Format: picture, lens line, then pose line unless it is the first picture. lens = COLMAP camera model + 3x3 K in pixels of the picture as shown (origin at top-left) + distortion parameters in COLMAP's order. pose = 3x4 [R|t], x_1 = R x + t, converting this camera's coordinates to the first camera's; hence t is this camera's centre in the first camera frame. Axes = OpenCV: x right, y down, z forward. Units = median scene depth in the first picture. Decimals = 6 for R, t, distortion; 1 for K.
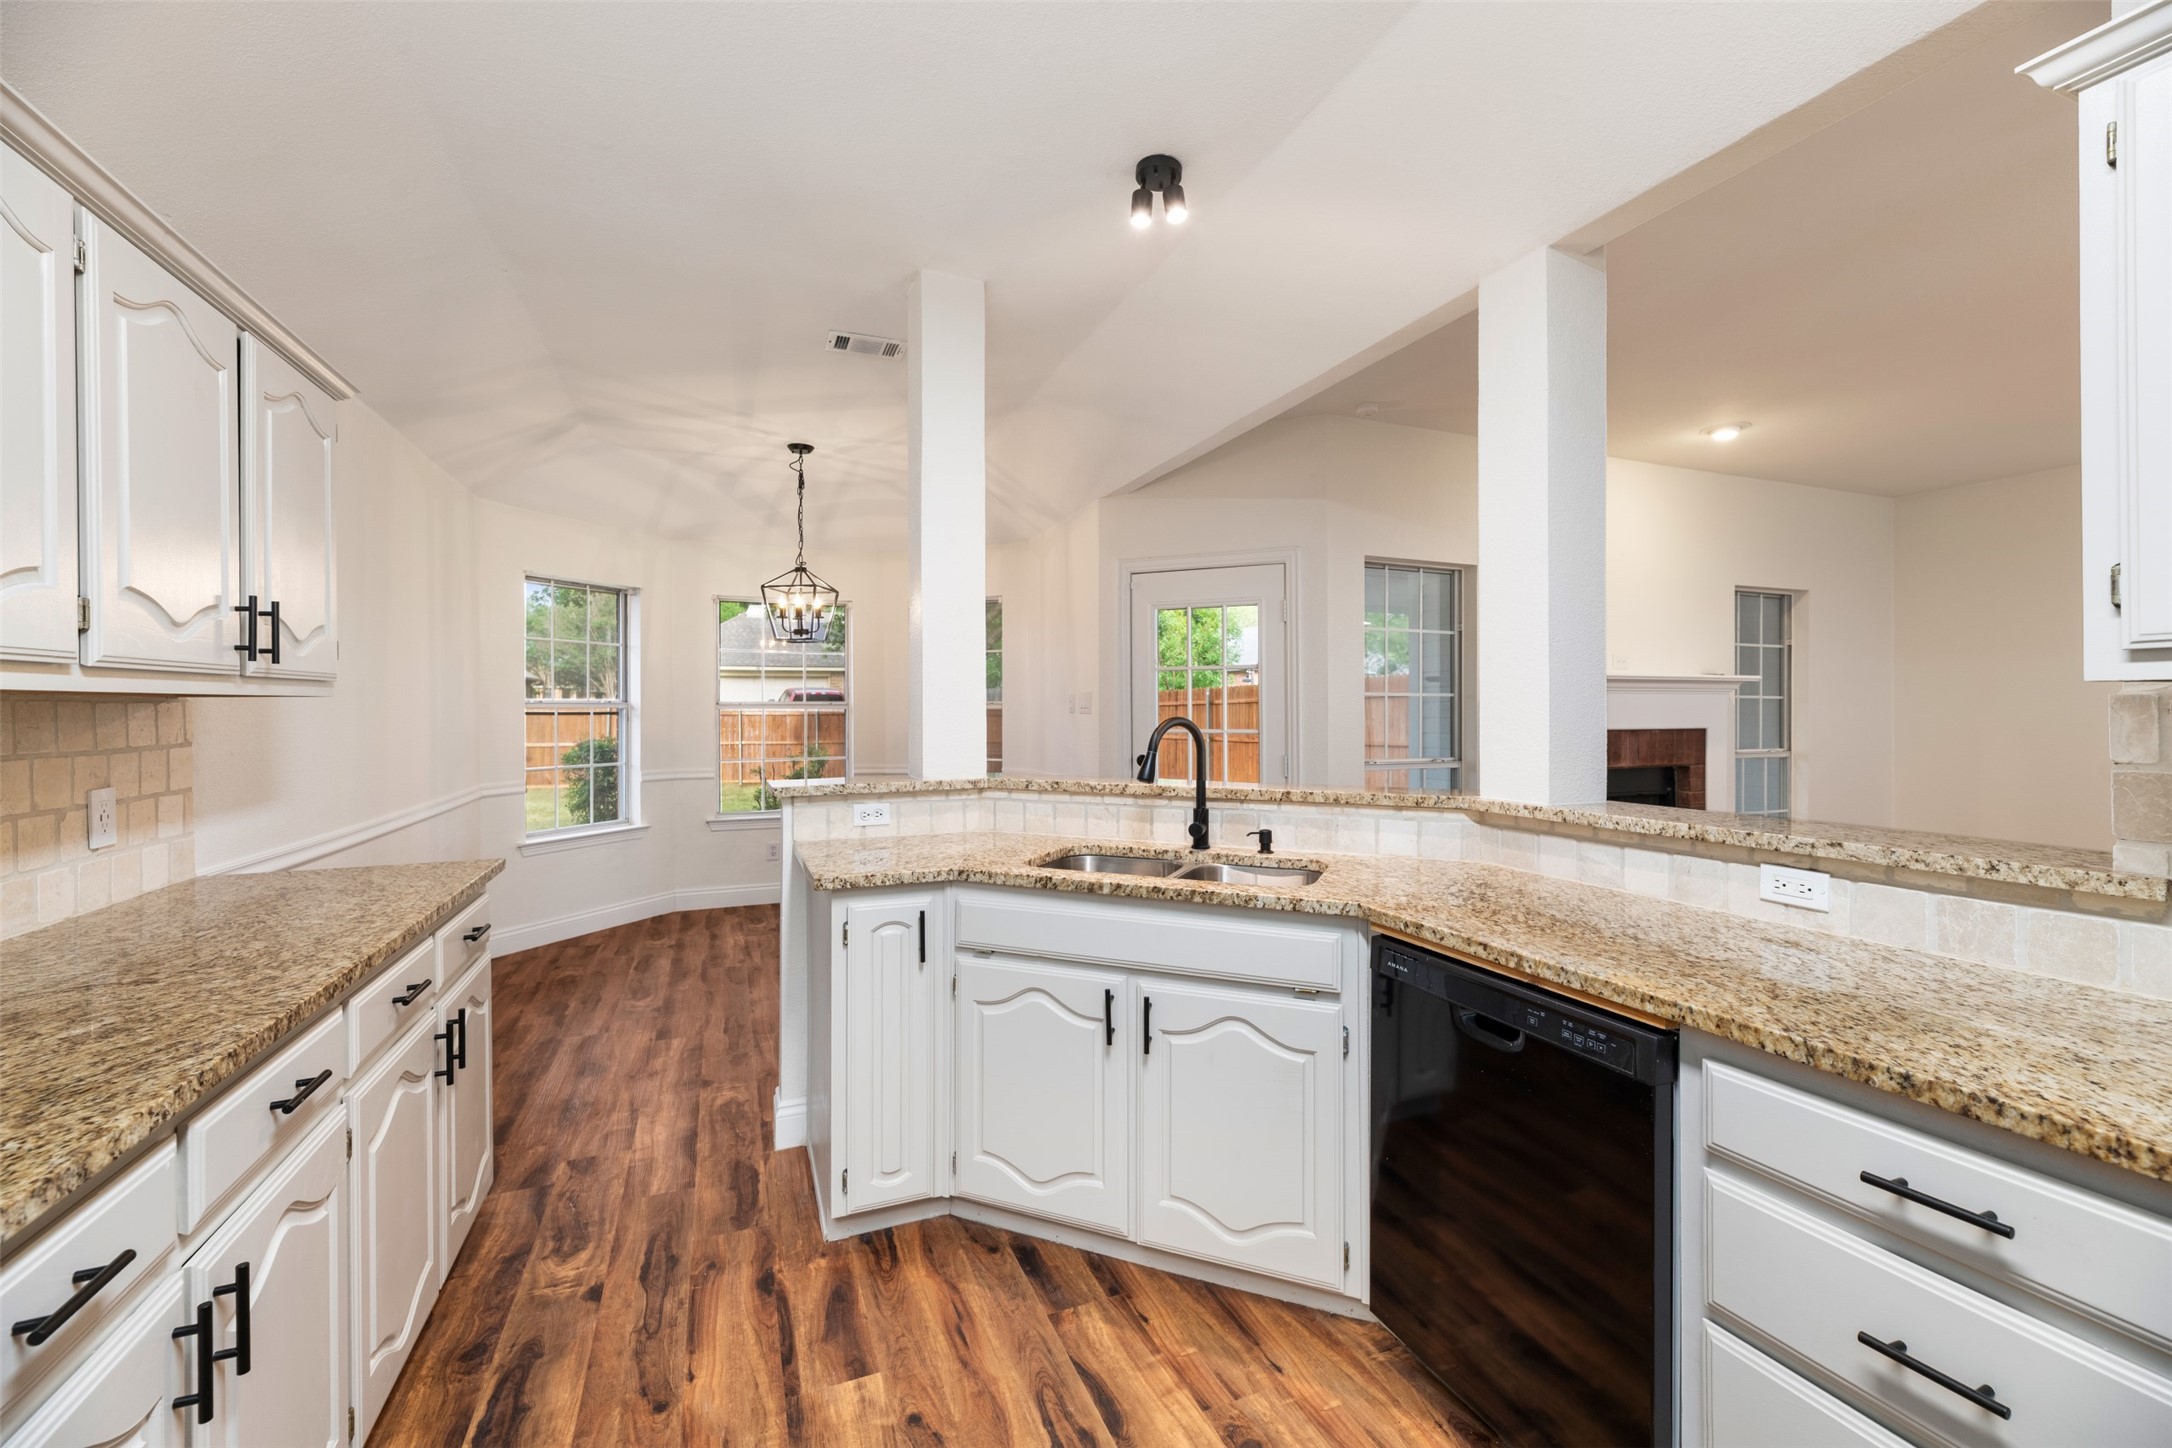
lens RADIAL K [[871.5, 0, 1067.7], [0, 871.5, 718.5], [0, 0, 1]] dist [-0.003134, -0.000063]
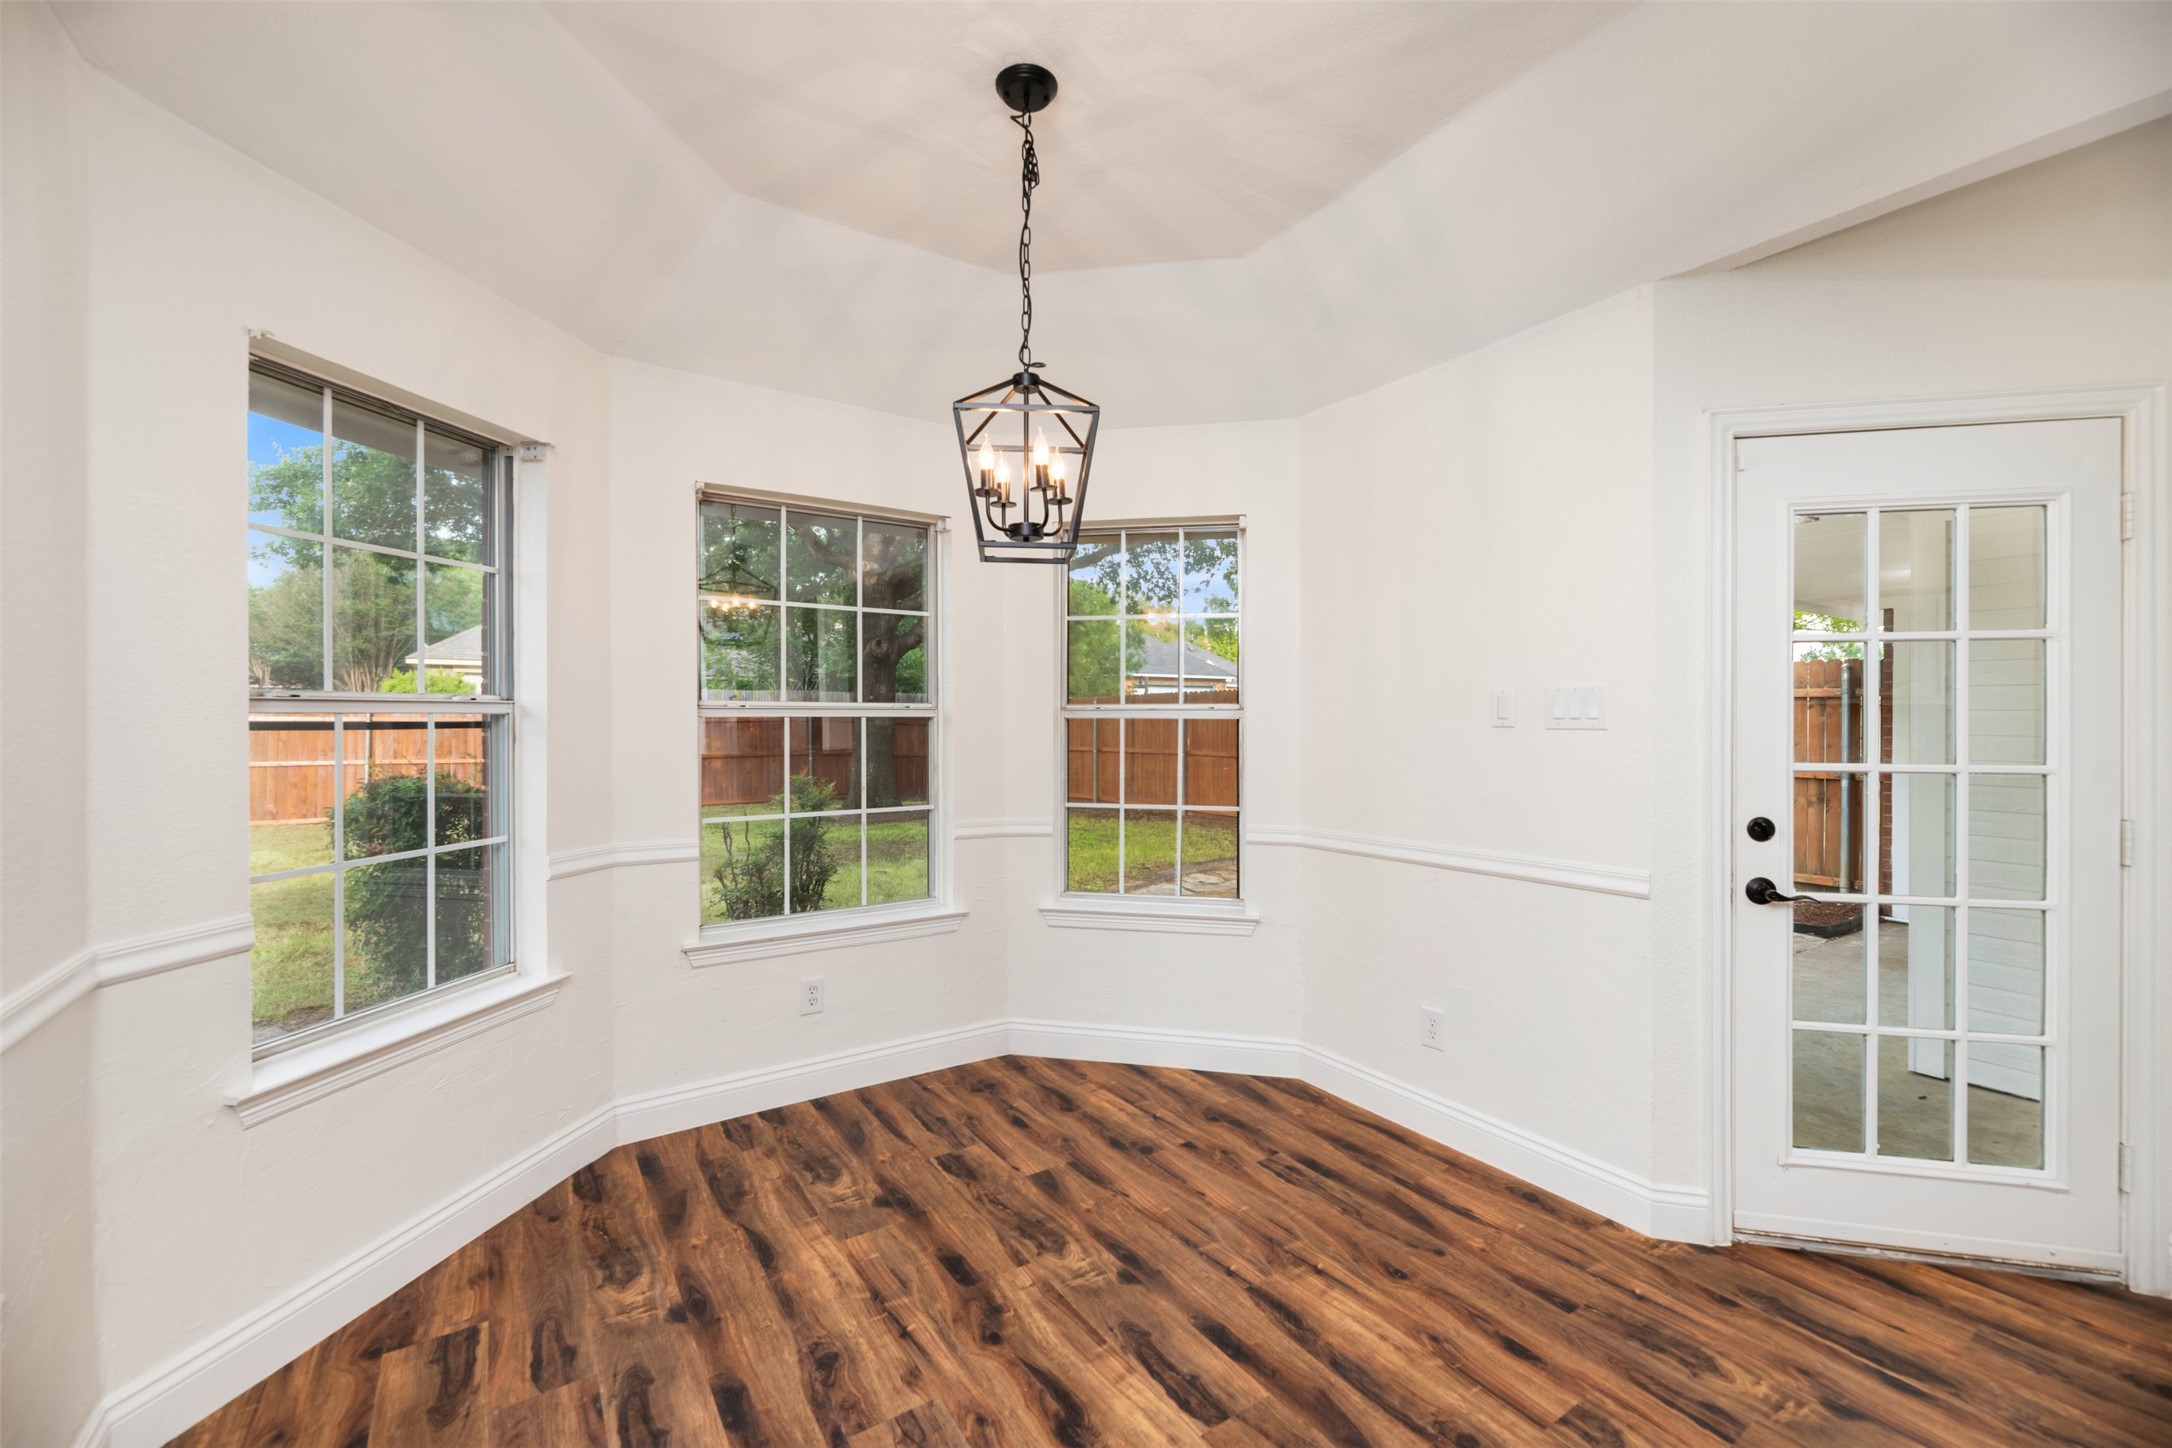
lens RADIAL K [[871.5, 0, 1080.0], [0, 871.5, 719.1], [0, 0, 1]] dist [-0.003134, -0.000063]
pose [[0.976750, 0.001810, 0.214373, -0.237701], [0.000100, 0.999960, -0.008895, -0.003671], [-0.214380, 0.008710, 0.976711, 0.377015]]
